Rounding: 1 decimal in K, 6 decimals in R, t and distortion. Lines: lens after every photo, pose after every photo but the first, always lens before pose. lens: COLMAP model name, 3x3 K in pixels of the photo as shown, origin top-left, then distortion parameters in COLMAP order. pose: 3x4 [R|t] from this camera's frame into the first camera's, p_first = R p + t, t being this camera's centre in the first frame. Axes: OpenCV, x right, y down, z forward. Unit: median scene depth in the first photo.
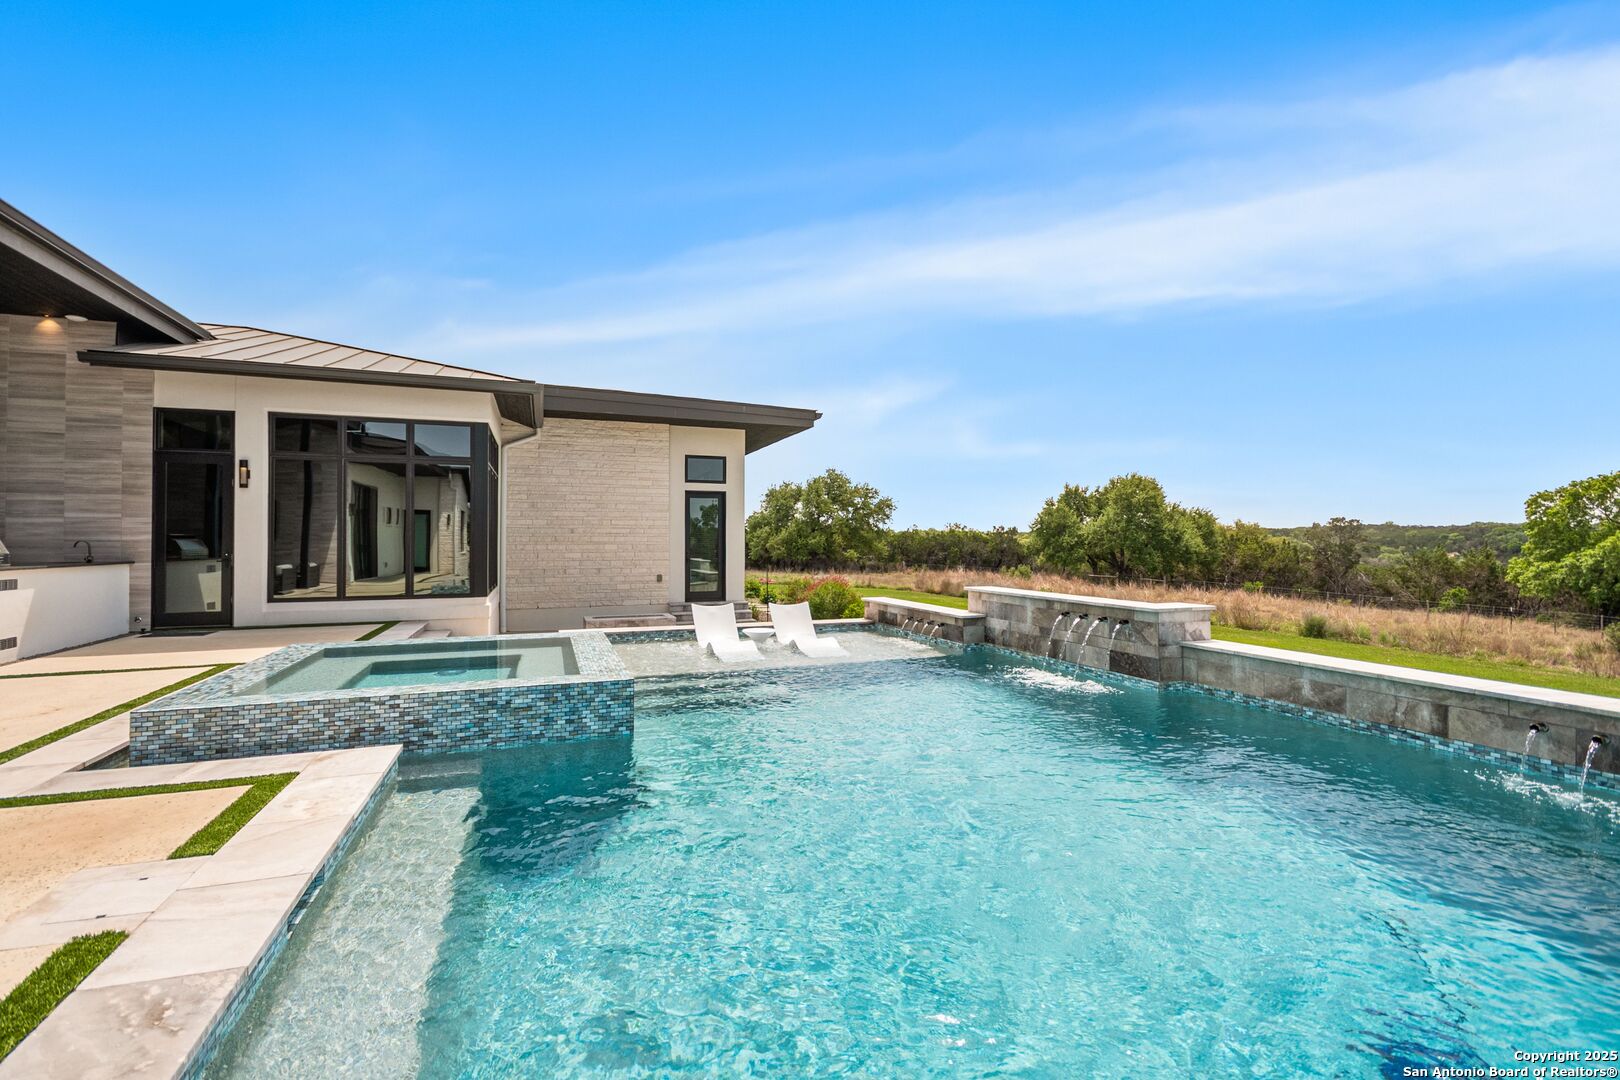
lens RADIAL K [[720.8, 0, 805.0], [0, 720.8, 530.4], [0, 0, 1]] dist [0.021182, -0.016277]
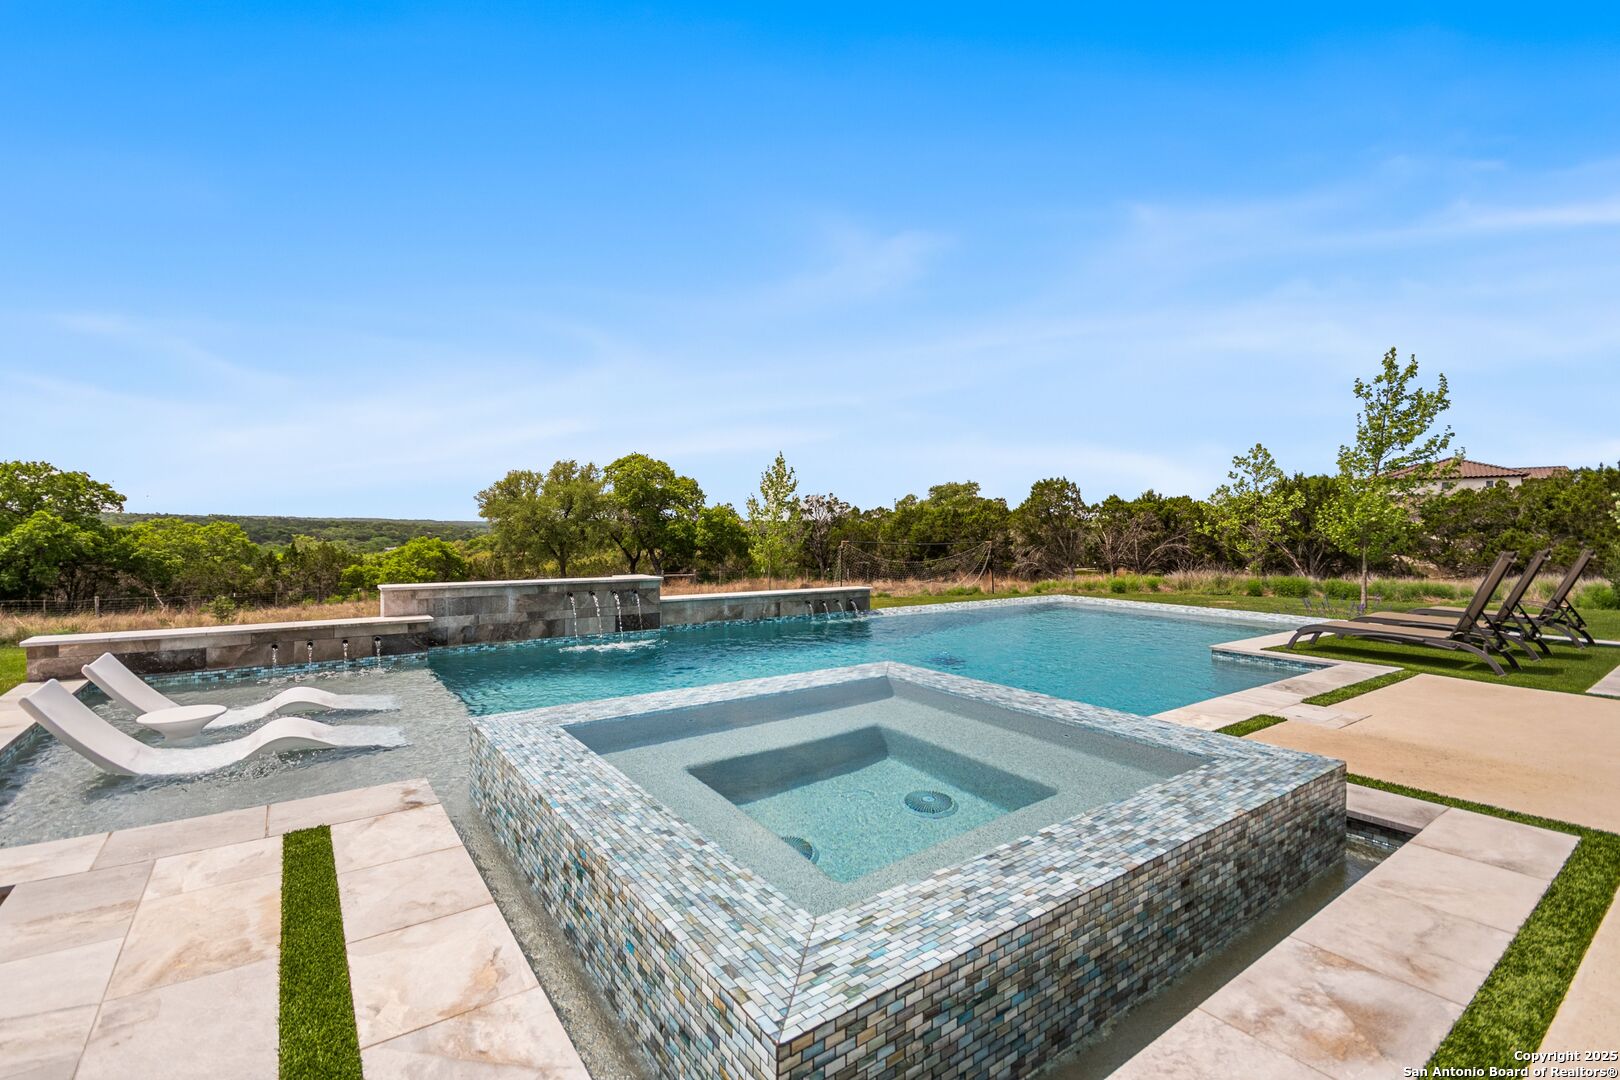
lens RADIAL K [[689.2, 0, 810.0], [0, 689.2, 540.0], [0, 0, 1]] dist [0.013710, -0.014239]
pose [[-0.278534, -0.009445, 0.960380, -0.552772], [-0.019451, 0.999802, 0.004191, 0.014149], [-0.960229, -0.017513, -0.278663, 0.675641]]
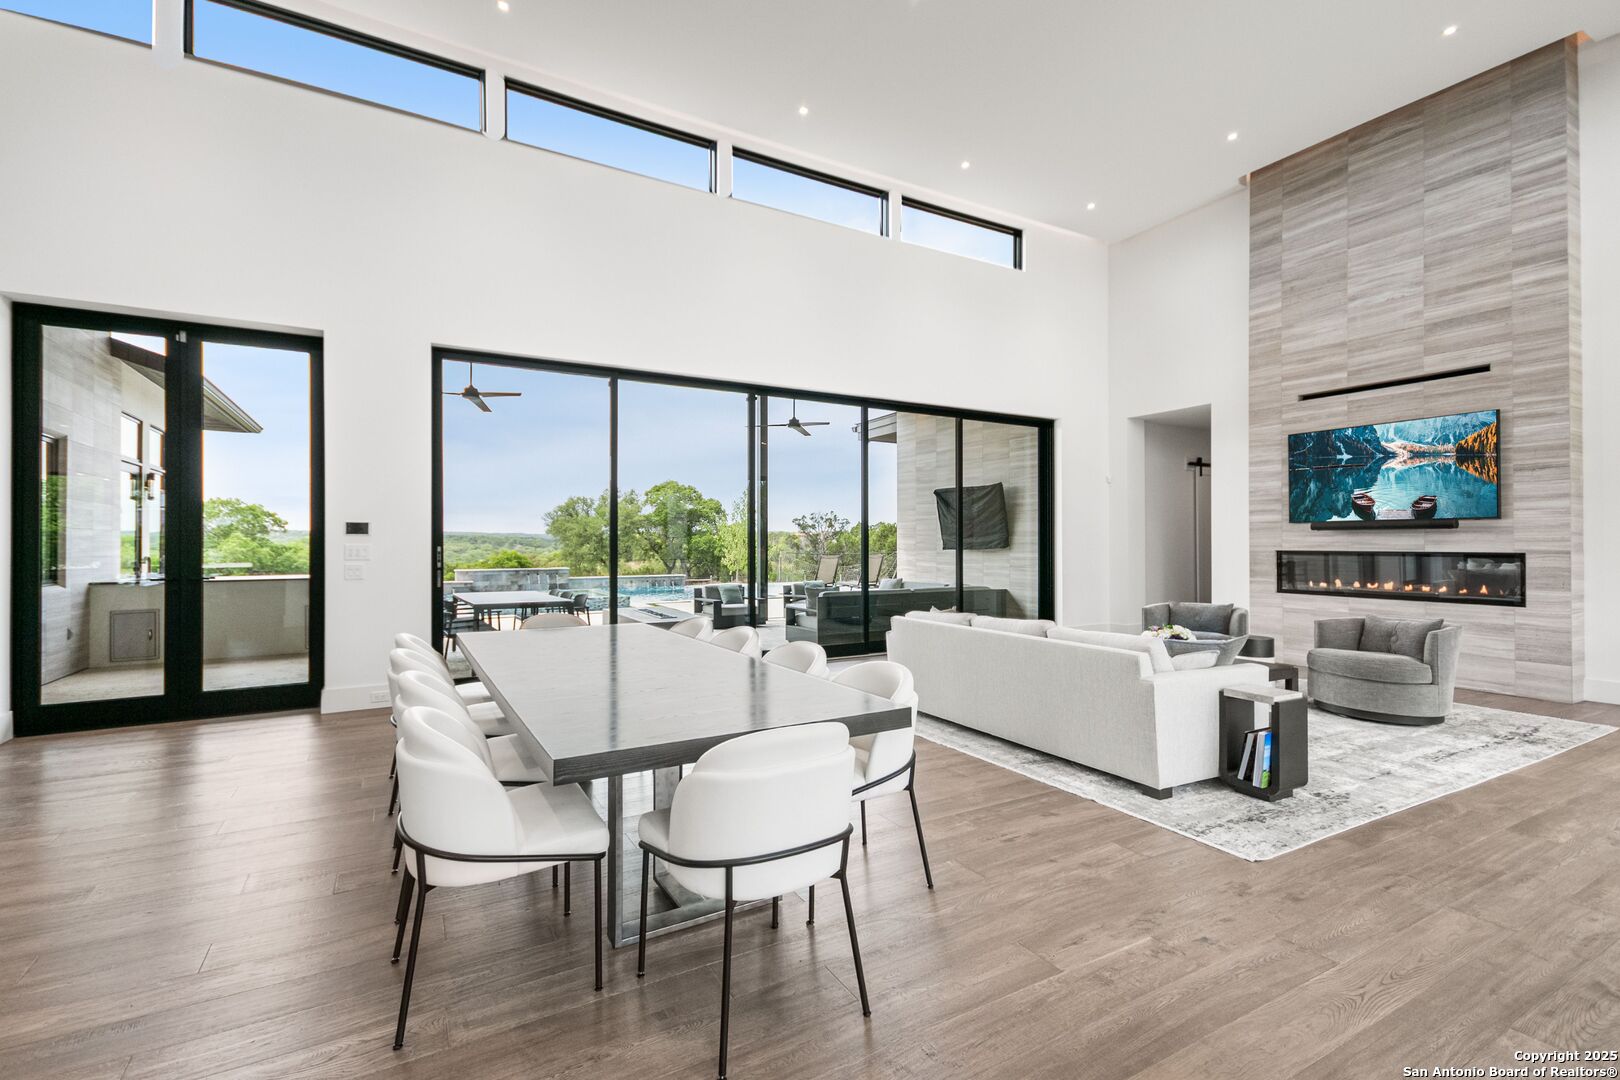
lens RADIAL K [[717.4, 0, 807.4], [0, 717.4, 540.3], [0, 0, 1]] dist [0.038895, -0.015467]
pose [[-0.159848, 0.005098, 0.987128, -1.871640], [-0.014175, 0.999872, -0.007459, -0.011845], [-0.987040, -0.015185, -0.159755, 0.289756]]
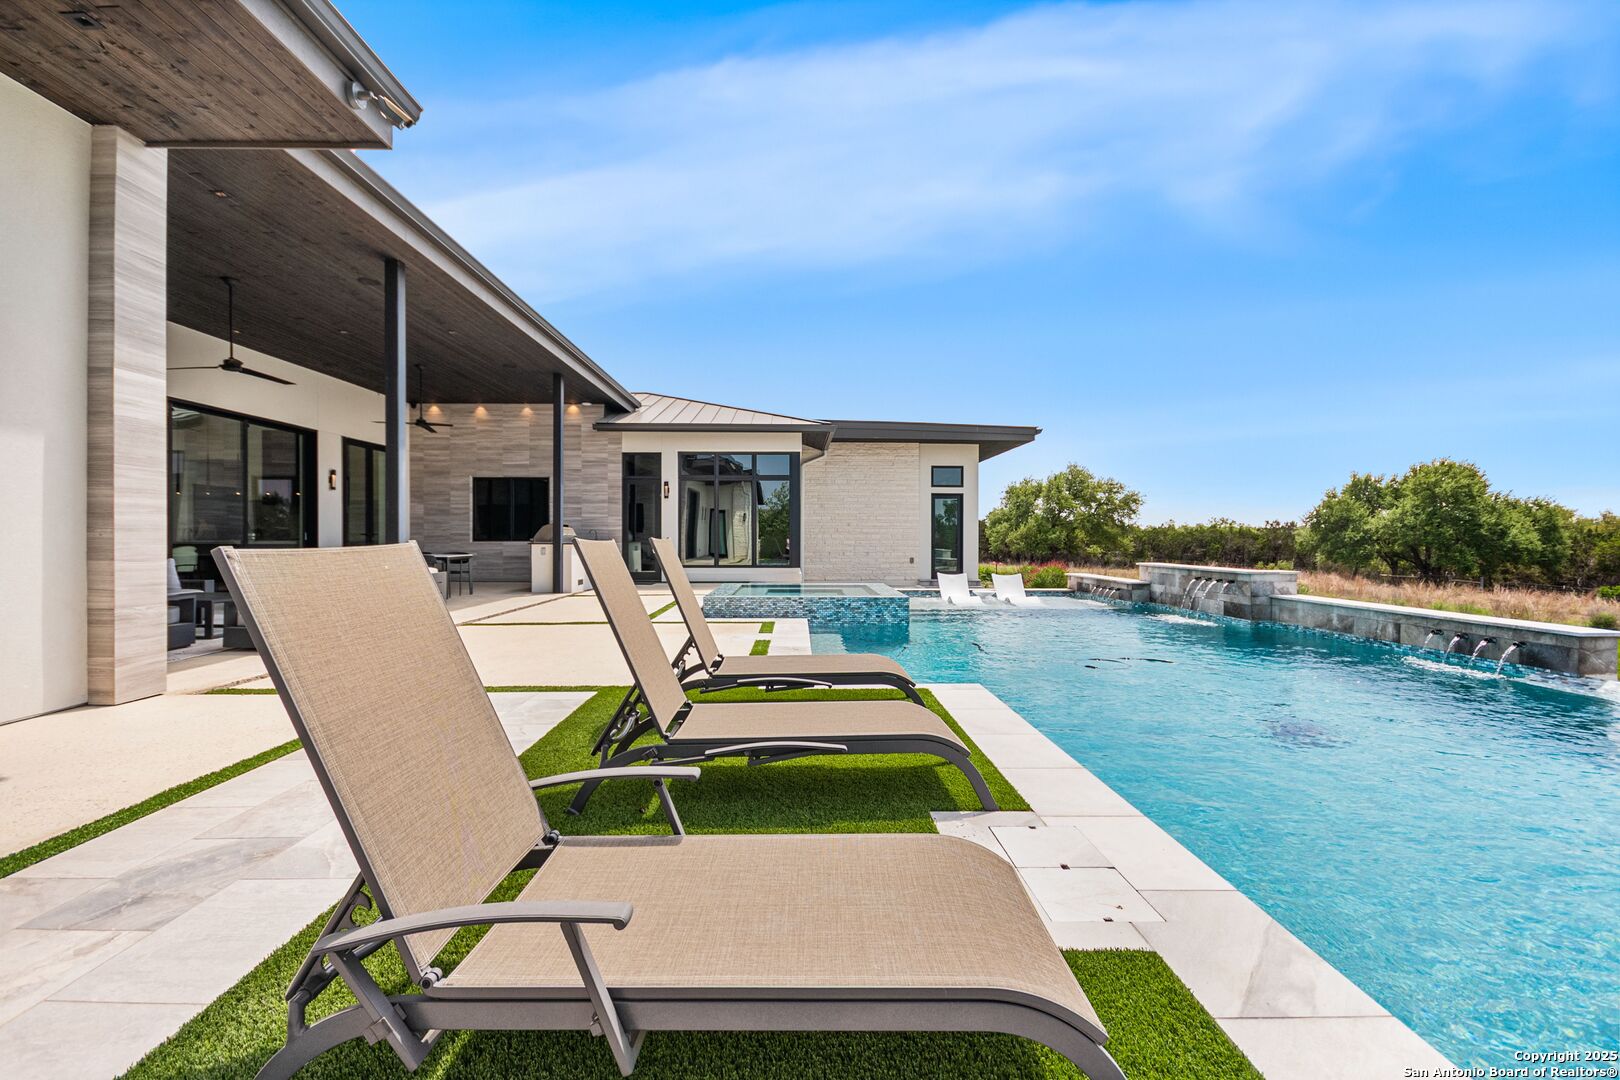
lens RADIAL K [[714.9, 0, 800.2], [0, 714.9, 537.8], [0, 0, 1]] dist [0.012439, -0.009716]
pose [[0.942736, 0.002716, -0.333530, 0.062241], [0.002271, 0.999891, 0.014560, 0.008364], [0.333533, -0.014484, 0.942627, -0.442880]]
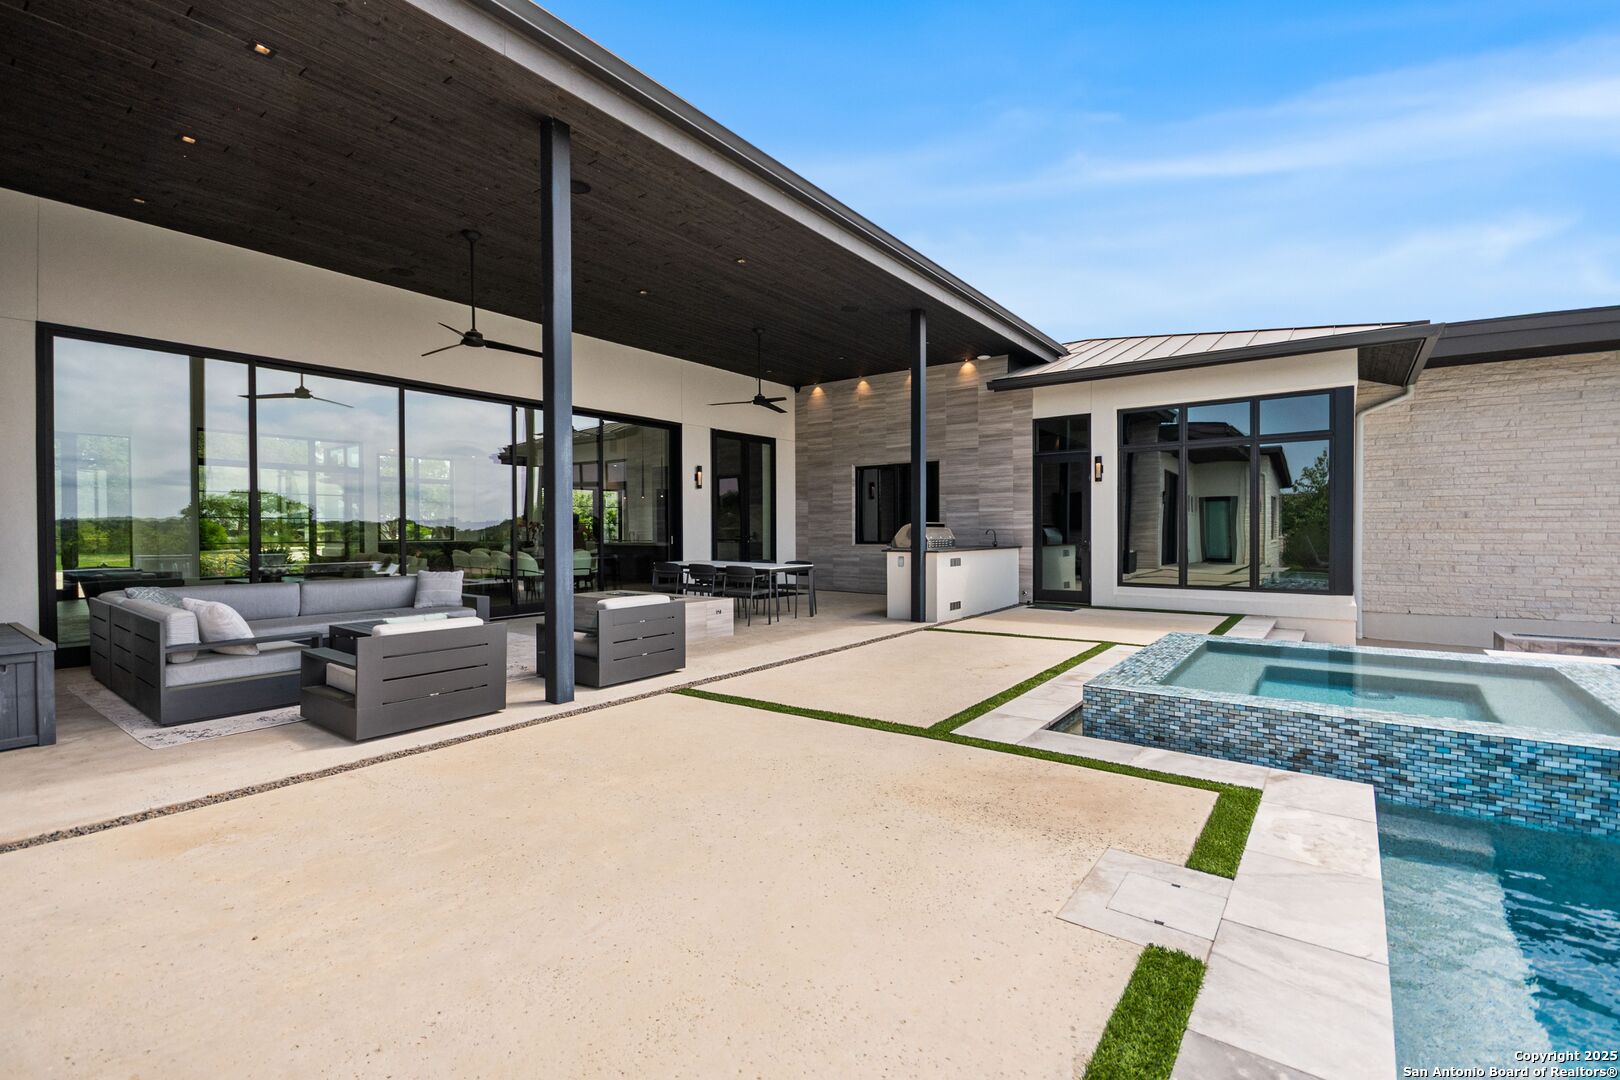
lens RADIAL K [[714.9, 0, 800.2], [0, 714.9, 537.8], [0, 0, 1]] dist [0.012439, -0.009716]
pose [[0.541922, 0.007523, -0.840395, -0.099932], [0.015329, 0.999705, 0.018834, -0.000121], [0.840289, -0.023089, 0.541647, 0.021703]]
